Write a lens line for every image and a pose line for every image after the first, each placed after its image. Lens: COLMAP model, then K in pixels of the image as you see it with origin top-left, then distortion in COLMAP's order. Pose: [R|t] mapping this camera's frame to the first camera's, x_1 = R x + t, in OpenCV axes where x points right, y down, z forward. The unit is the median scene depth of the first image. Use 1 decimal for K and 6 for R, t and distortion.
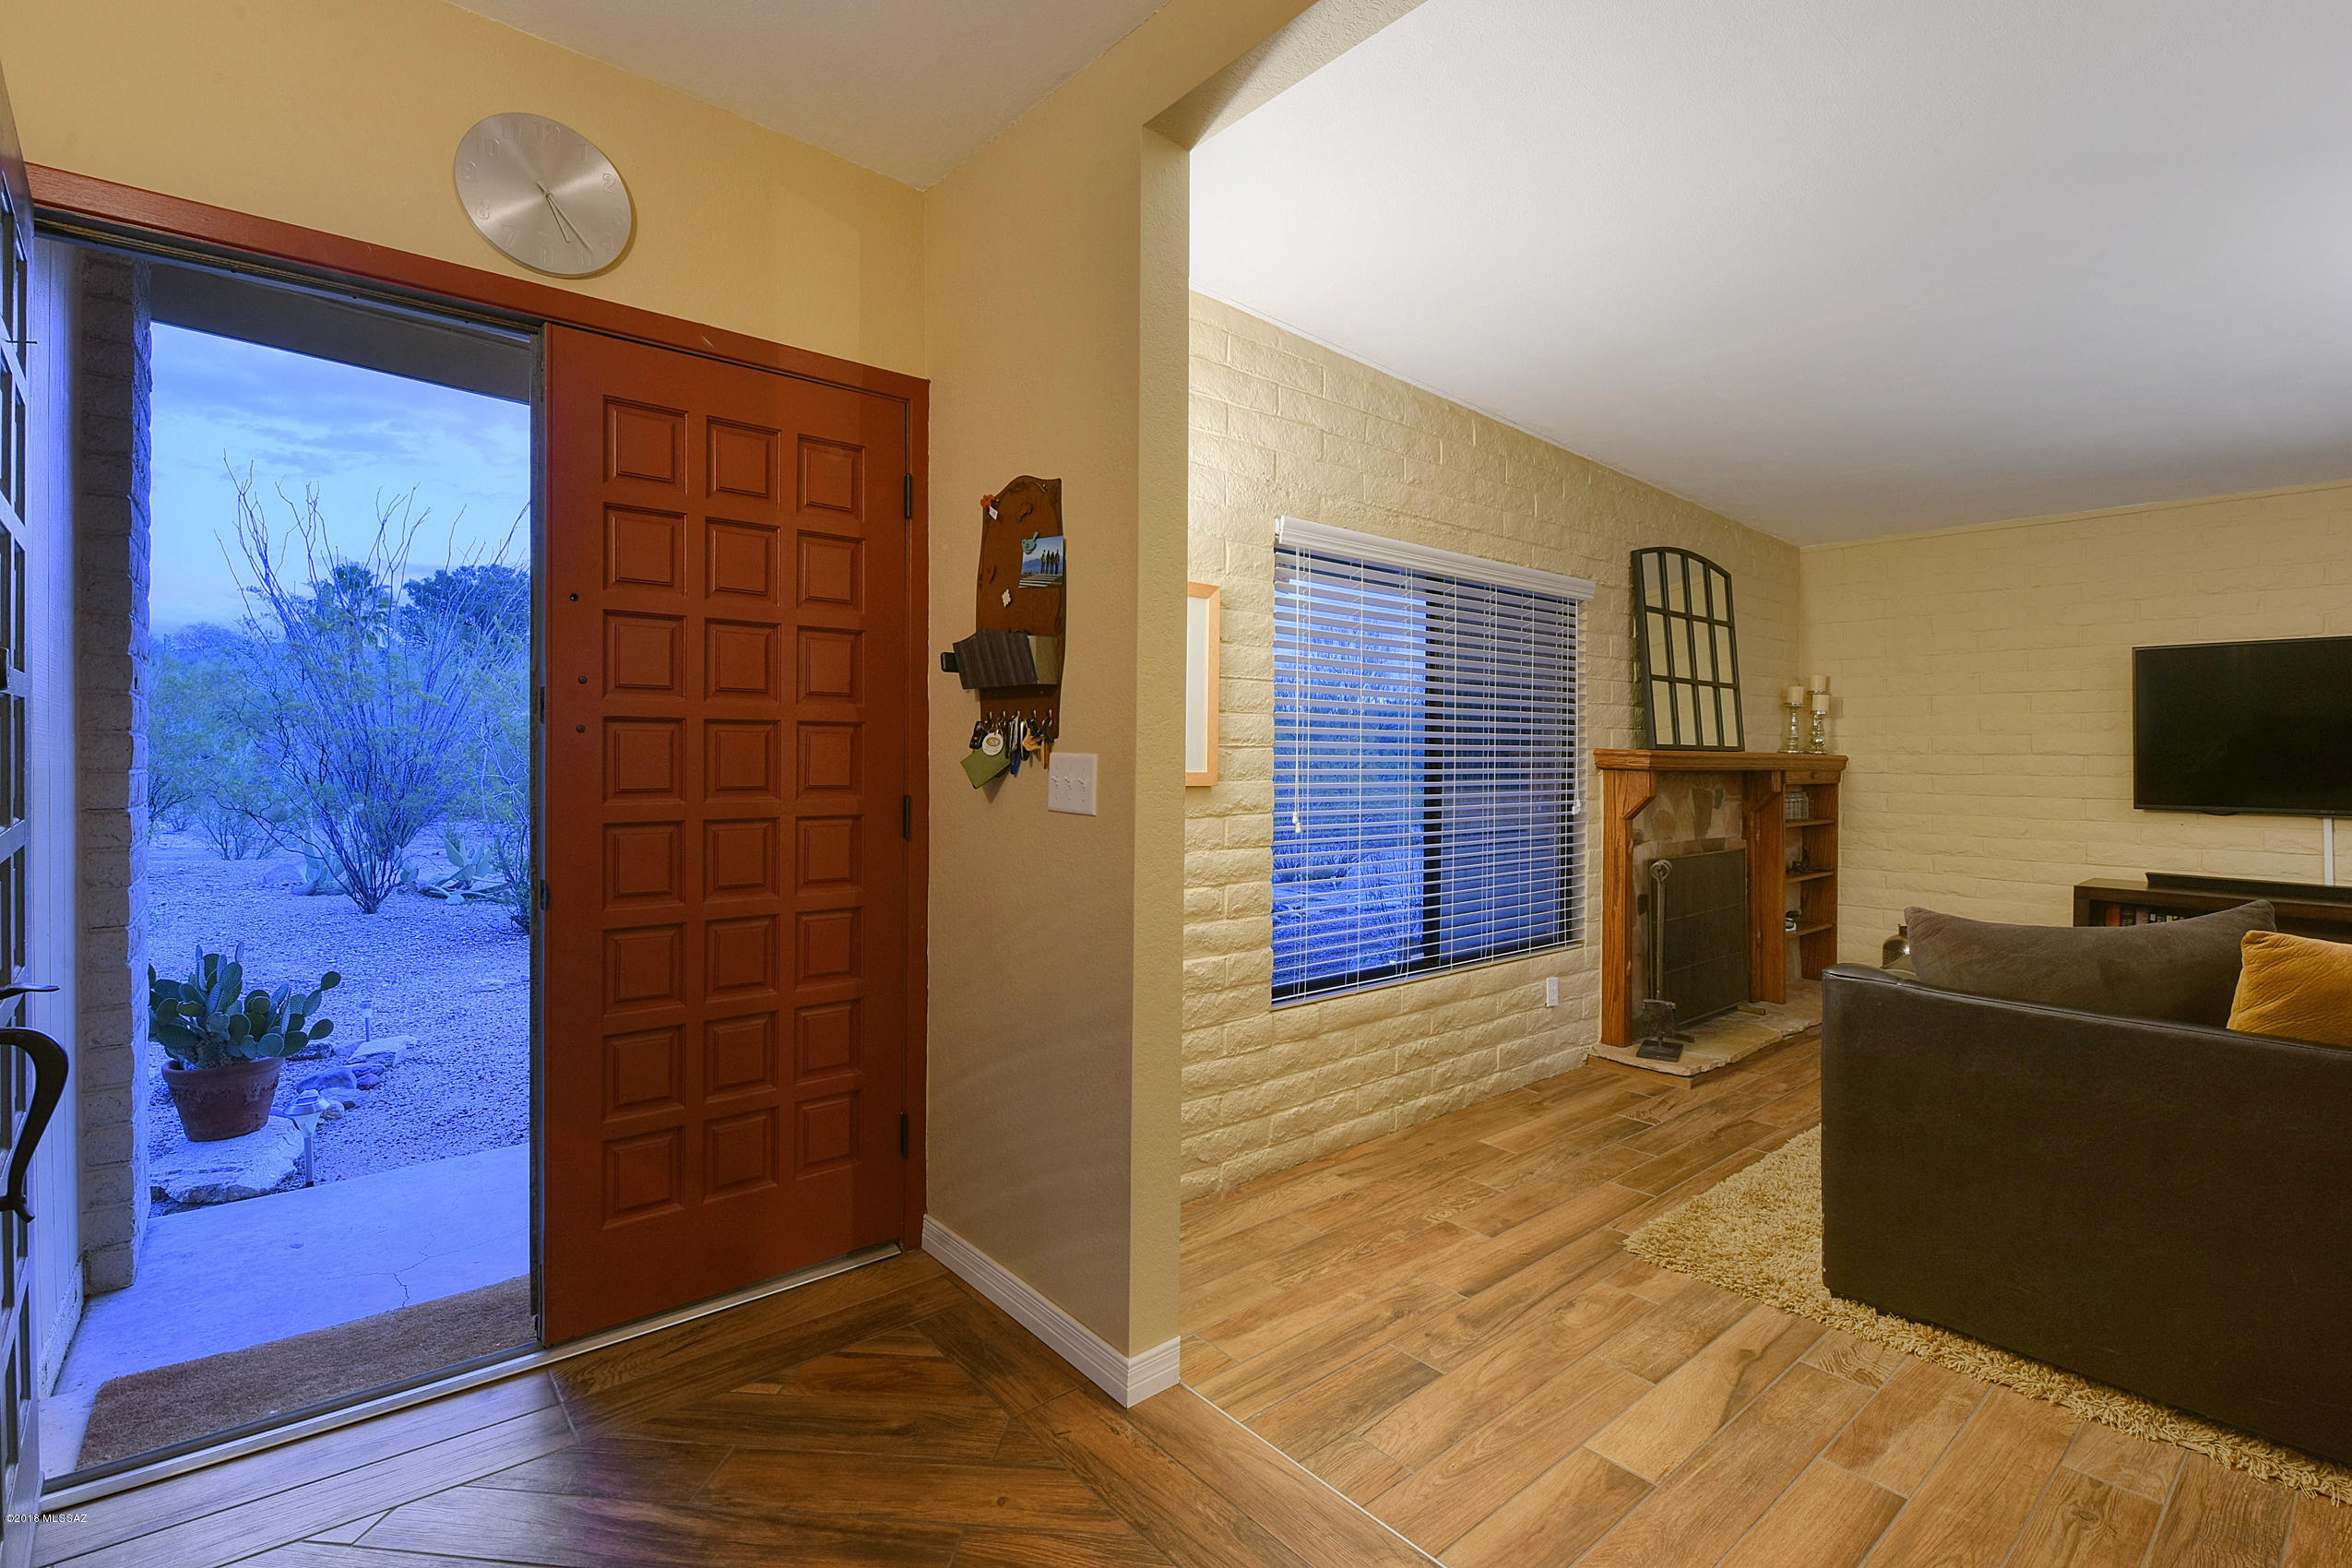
lens RADIAL K [[994.5, 0, 1232.9], [0, 994.5, 758.5], [0, 0, 1]] dist [-0.012281, -0.002325]
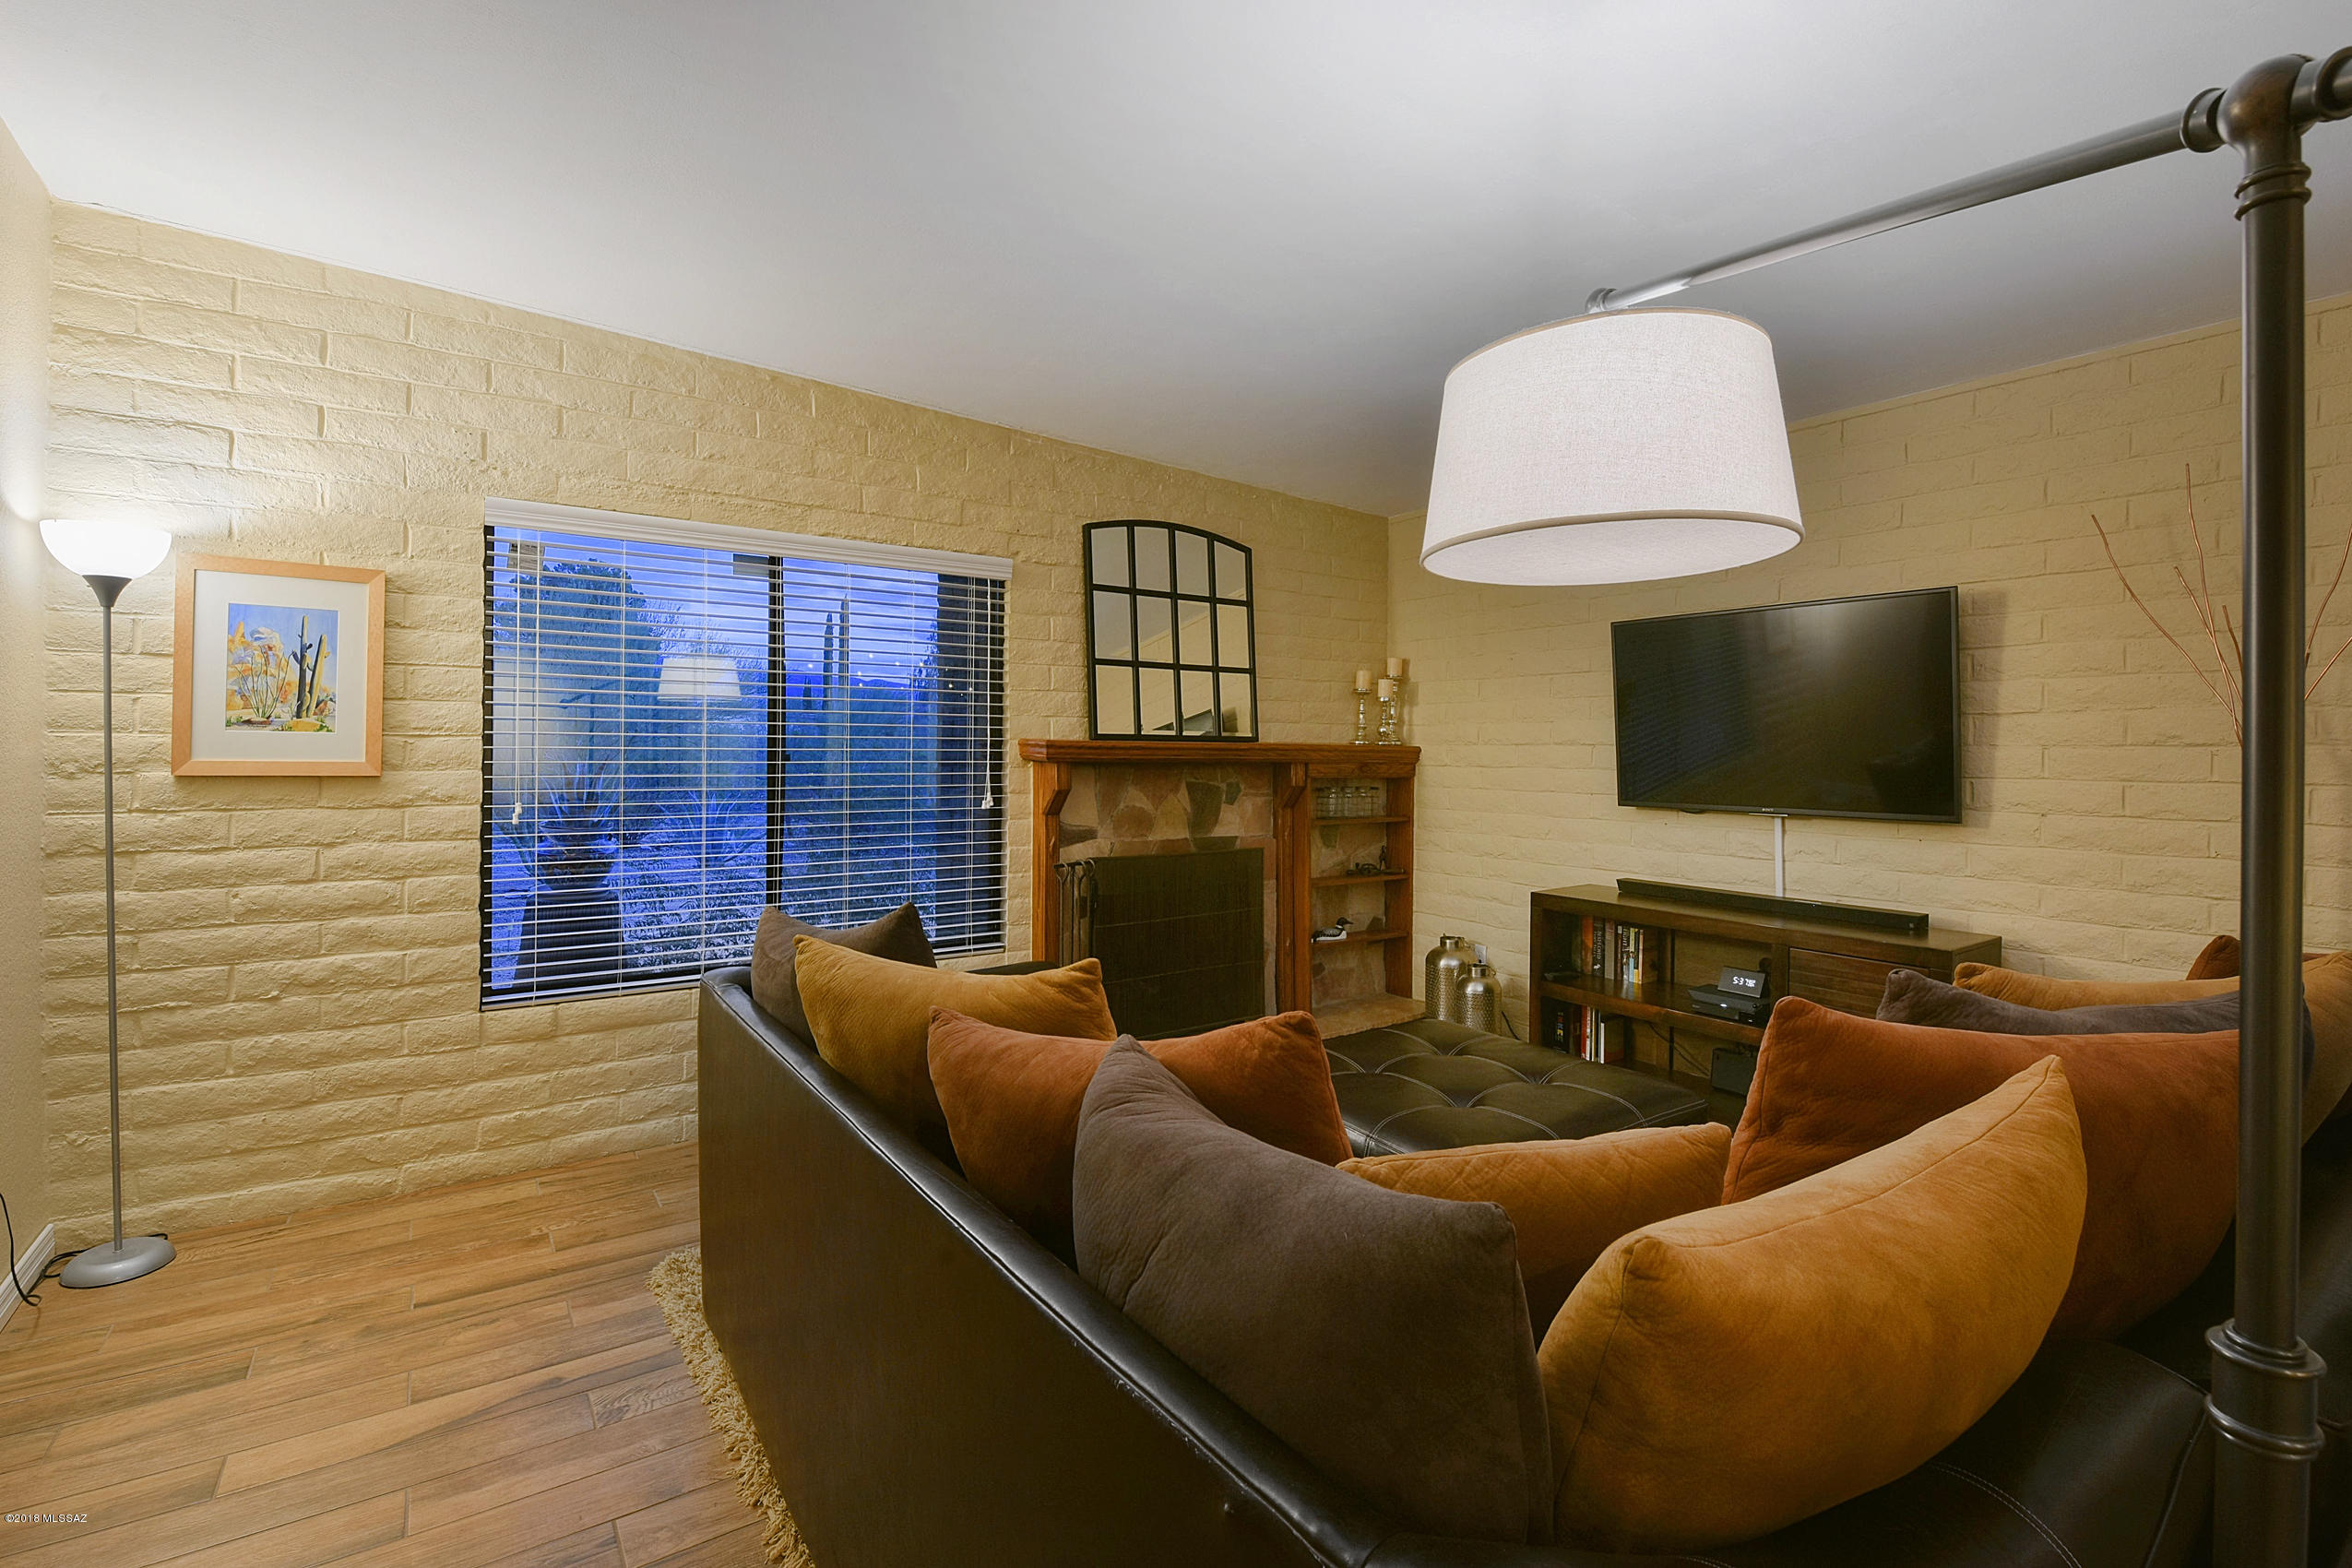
lens RADIAL K [[1055.7, 0, 1226.7], [0, 1055.7, 749.5], [0, 0, 1]] dist [-0.010669, -0.005172]
pose [[0.997249, -0.000480, -0.074122, 0.733711], [0.000189, 0.999992, -0.003932, 0.004931], [0.074123, 0.003908, 0.997241, 0.034679]]
